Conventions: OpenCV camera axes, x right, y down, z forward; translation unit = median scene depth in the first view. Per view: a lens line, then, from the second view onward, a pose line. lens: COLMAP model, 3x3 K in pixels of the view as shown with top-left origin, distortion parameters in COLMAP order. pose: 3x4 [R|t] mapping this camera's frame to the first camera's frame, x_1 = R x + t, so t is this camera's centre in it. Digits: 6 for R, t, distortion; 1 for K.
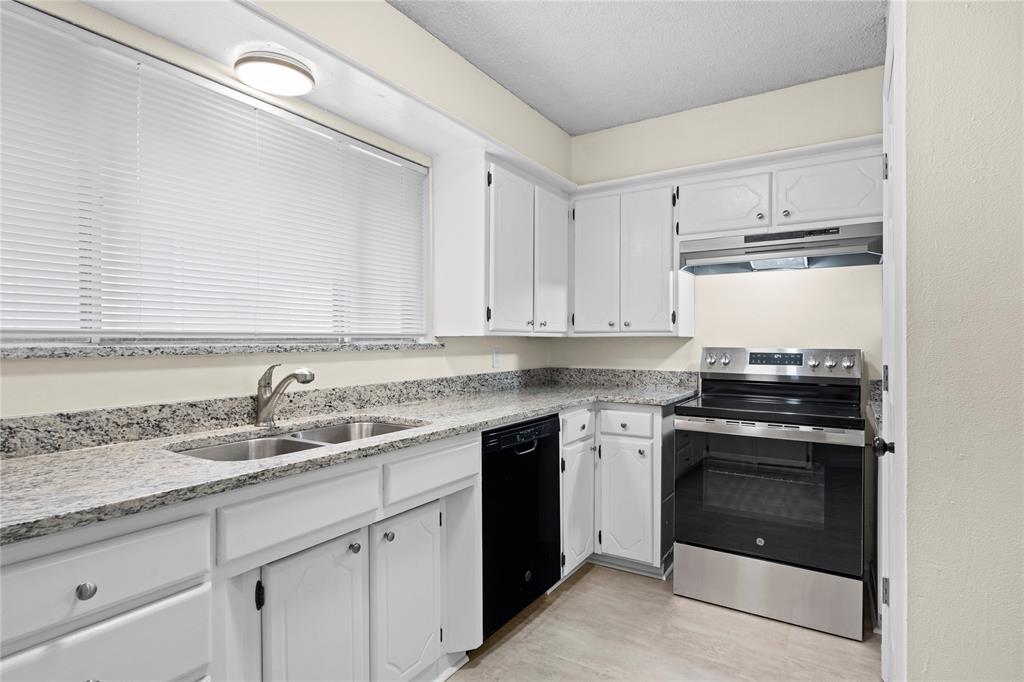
lens RADIAL K [[533.6, 0, 517.4], [0, 533.6, 341.8], [0, 0, 1]] dist [0.001219, -0.000664]
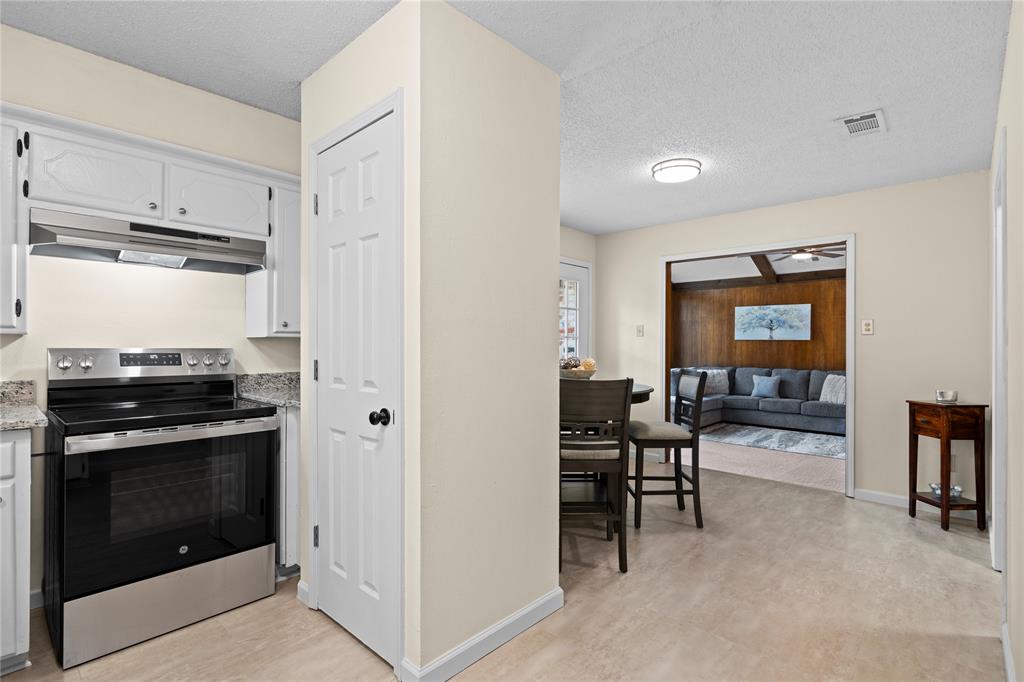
lens RADIAL K [[500.0, 0, 514.7], [0, 500.0, 340.4], [0, 0, 1]] dist [0.003157, 0.000423]
pose [[0.175380, 0.002434, 0.984498, -0.871284], [-0.004107, 0.999990, -0.001741, -0.008812], [-0.984492, -0.003738, 0.175388, 0.679839]]
